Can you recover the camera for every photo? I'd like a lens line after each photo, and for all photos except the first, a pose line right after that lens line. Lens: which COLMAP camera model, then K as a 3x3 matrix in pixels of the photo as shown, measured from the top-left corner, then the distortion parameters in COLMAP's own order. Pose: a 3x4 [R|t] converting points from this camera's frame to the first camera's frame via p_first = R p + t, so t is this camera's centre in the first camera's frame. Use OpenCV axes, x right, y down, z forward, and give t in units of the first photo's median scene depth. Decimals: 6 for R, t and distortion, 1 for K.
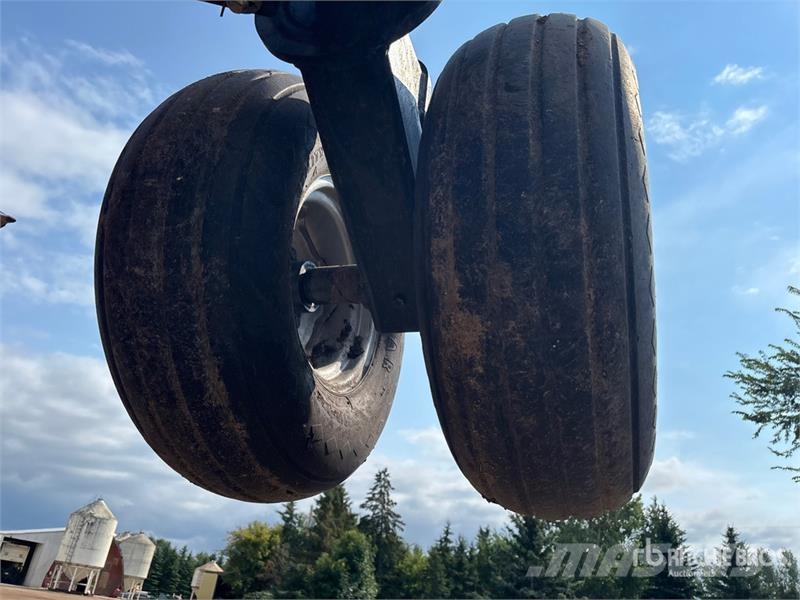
lens RADIAL K [[596.2, 0, 387.8], [0, 596.2, 314.1], [0, 0, 1]] dist [0.050885, -0.061422]
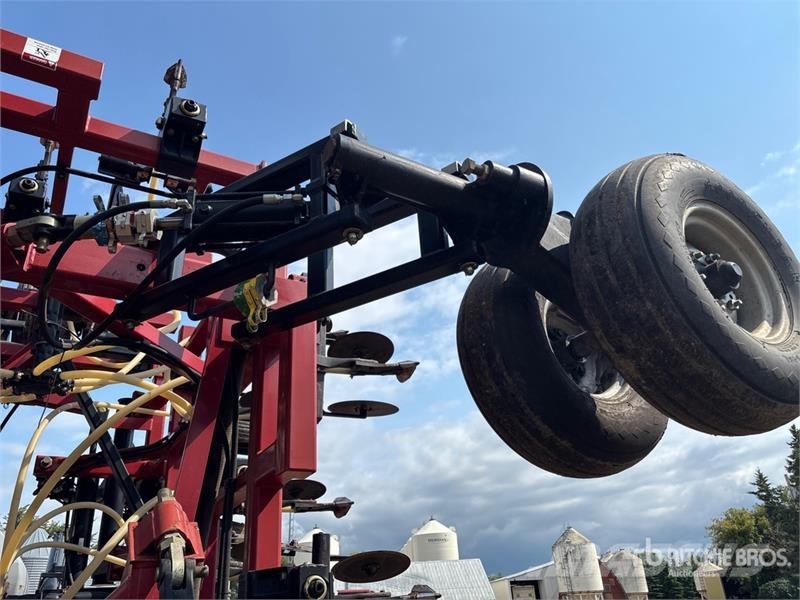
lens RADIAL K [[598.4, 0, 384.6], [0, 598.4, 307.8], [0, 0, 1]] dist [0.011461, -0.005750]
pose [[0.727920, -0.442347, -0.523891, 0.410439], [0.423850, 0.890889, -0.163303, -0.102672], [0.538965, -0.103179, 0.835985, -0.693676]]
